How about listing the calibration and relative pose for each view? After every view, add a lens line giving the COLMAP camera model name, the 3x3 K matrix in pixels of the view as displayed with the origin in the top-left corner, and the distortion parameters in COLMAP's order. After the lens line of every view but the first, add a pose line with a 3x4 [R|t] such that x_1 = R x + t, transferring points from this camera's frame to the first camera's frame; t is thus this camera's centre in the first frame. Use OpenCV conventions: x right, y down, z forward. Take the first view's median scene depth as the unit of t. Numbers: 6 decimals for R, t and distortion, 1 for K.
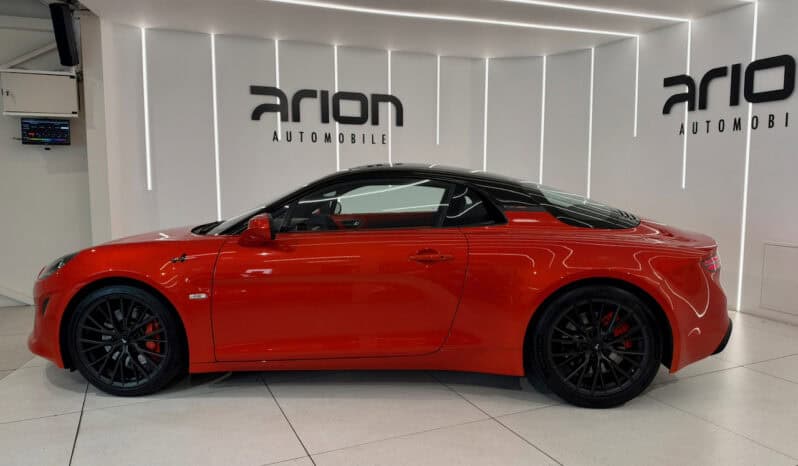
lens RADIAL K [[587.5, 0, 393.3], [0, 587.5, 235.9], [0, 0, 1]] dist [0.049716, -0.085570]
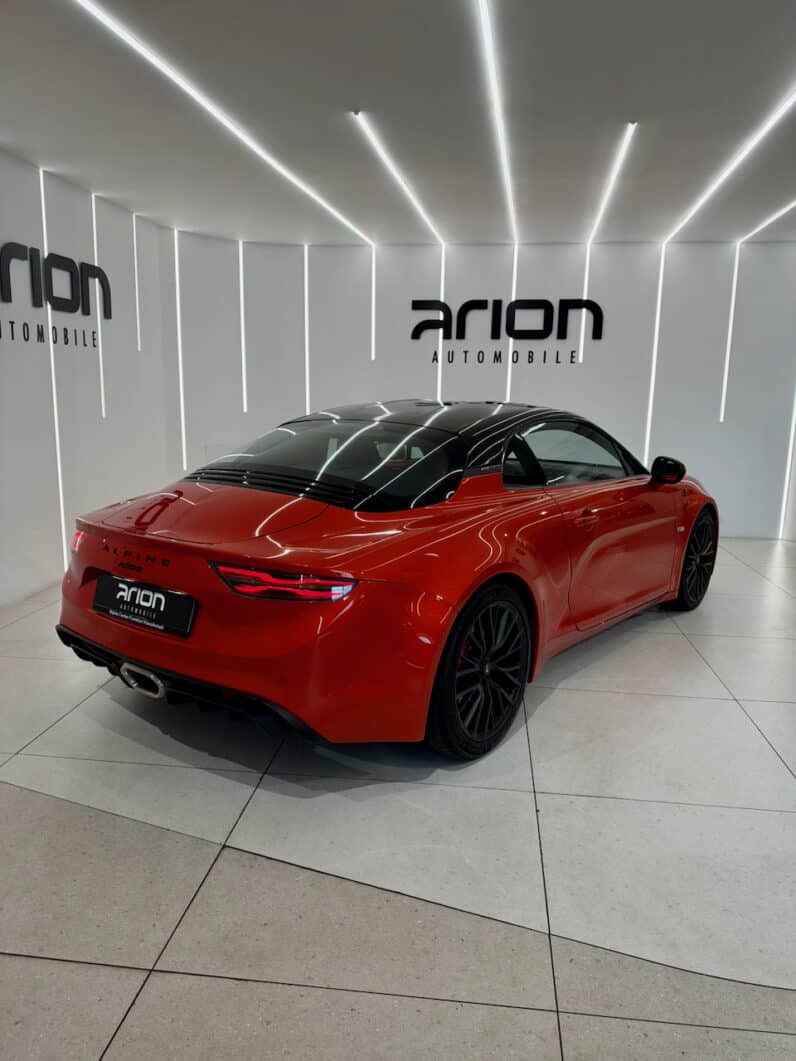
lens RADIAL K [[791.5, 0, 388.2], [0, 791.5, 534.0], [0, 0, 1]] dist [0.035696, -0.064867]
pose [[0.516096, -0.144535, 0.844248, -0.729641], [0.067523, 0.989458, 0.128117, -0.062518], [-0.853865, -0.009115, 0.520415, 0.380714]]
